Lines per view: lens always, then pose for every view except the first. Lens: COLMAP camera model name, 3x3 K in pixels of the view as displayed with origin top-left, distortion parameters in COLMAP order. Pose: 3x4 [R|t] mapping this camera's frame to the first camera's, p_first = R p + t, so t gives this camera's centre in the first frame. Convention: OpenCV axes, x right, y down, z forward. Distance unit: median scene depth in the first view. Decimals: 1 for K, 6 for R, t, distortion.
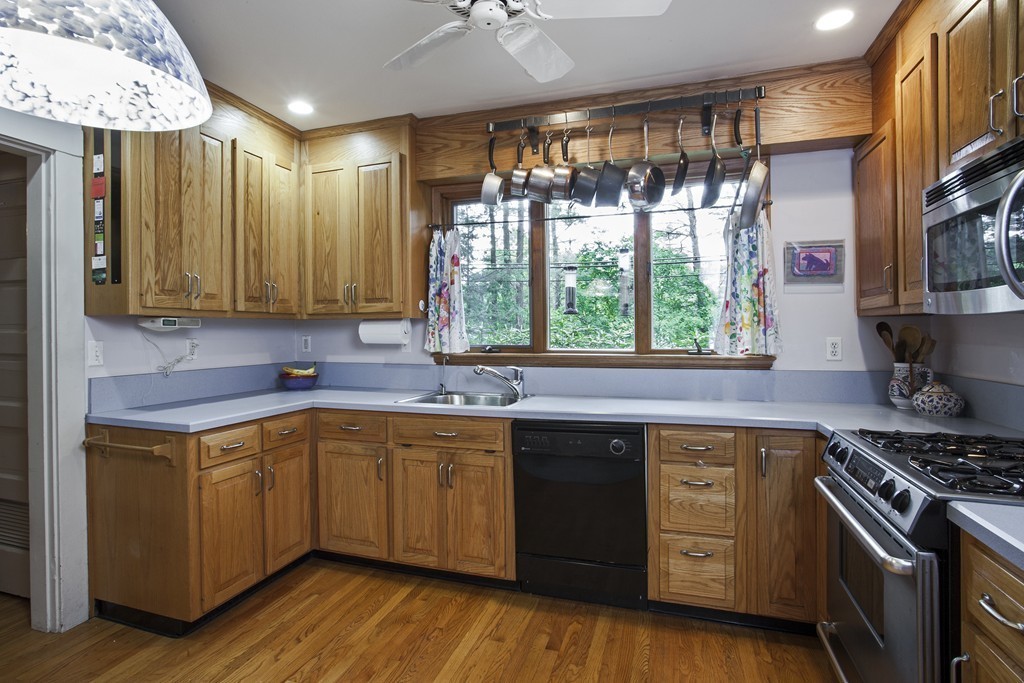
lens RADIAL K [[534.8, 0, 511.2], [0, 534.8, 317.2], [0, 0, 1]] dist [-0.056254, 0.032512]
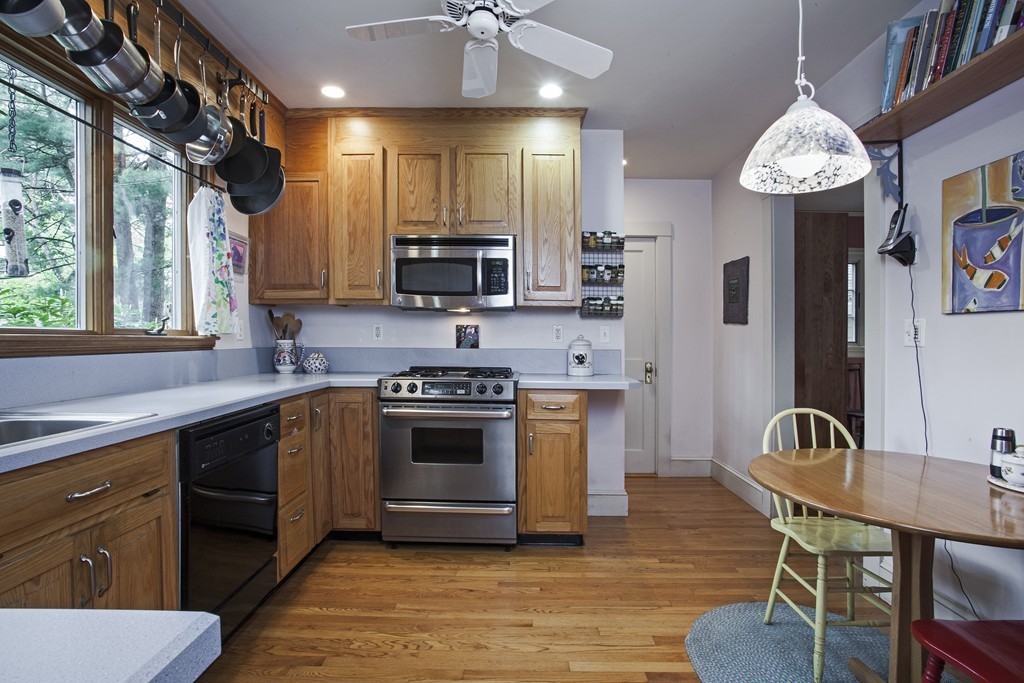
lens RADIAL K [[534.8, 0, 511.2], [0, 534.8, 317.2], [0, 0, 1]] dist [-0.056254, 0.032512]
pose [[-0.299729, 0.042356, 0.953084, -0.714838], [-0.026216, 0.998271, -0.052609, 0.080957], [-0.953664, -0.040755, -0.298100, 0.809520]]
